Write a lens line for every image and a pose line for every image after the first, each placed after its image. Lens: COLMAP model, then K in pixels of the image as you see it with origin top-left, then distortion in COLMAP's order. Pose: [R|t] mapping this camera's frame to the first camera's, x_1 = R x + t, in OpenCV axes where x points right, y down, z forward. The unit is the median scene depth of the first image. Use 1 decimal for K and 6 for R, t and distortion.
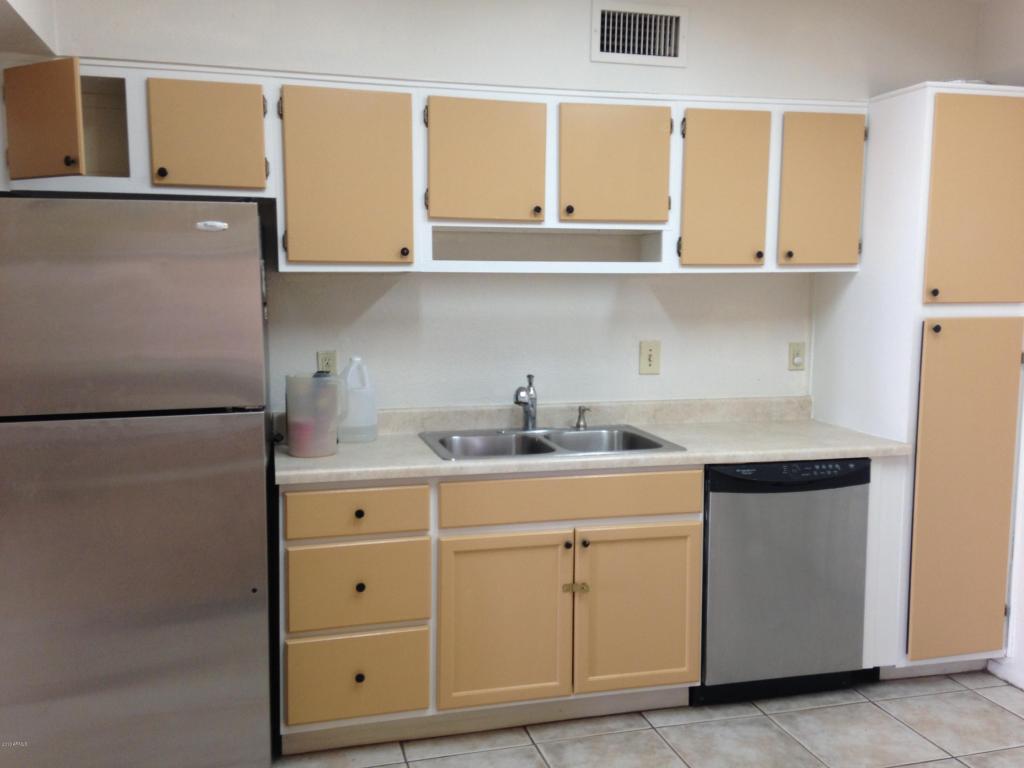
lens RADIAL K [[949.4, 0, 516.1], [0, 949.4, 381.0], [0, 0, 1]] dist [0.220893, -0.311824]
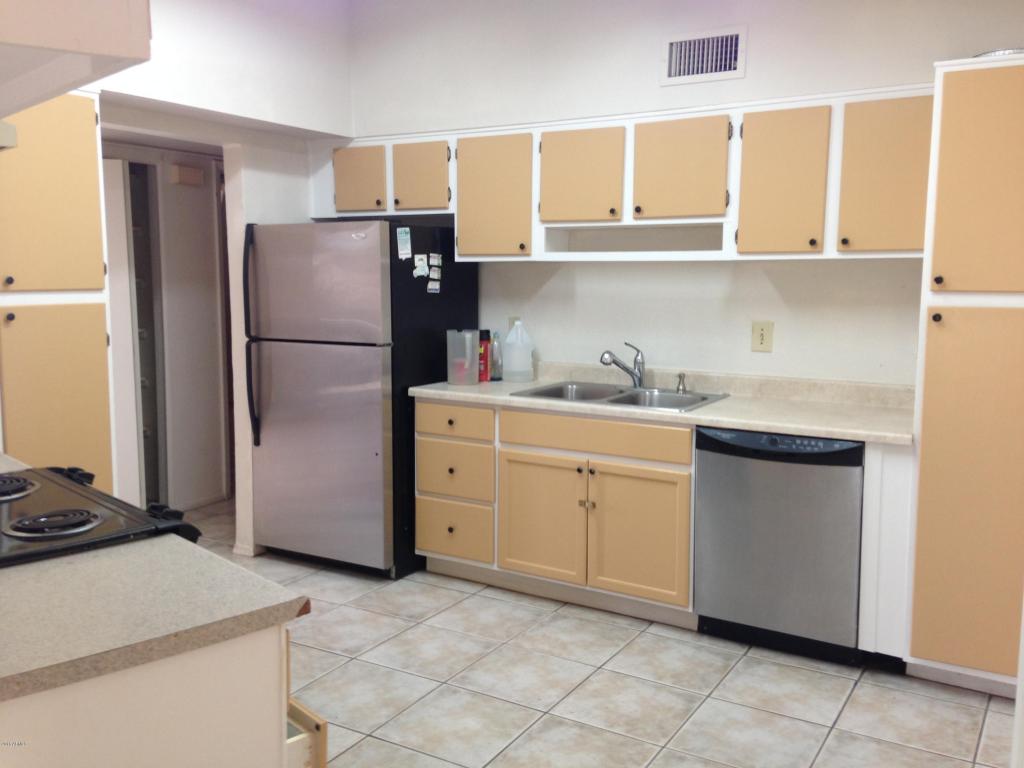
lens RADIAL K [[949.4, 0, 516.1], [0, 949.4, 381.0], [0, 0, 1]] dist [0.220893, -0.311824]
pose [[0.682849, 0.088427, -0.725188, 0.863819], [-0.077129, 0.995826, 0.048802, -0.006149], [0.726477, 0.022609, 0.686819, 0.037139]]
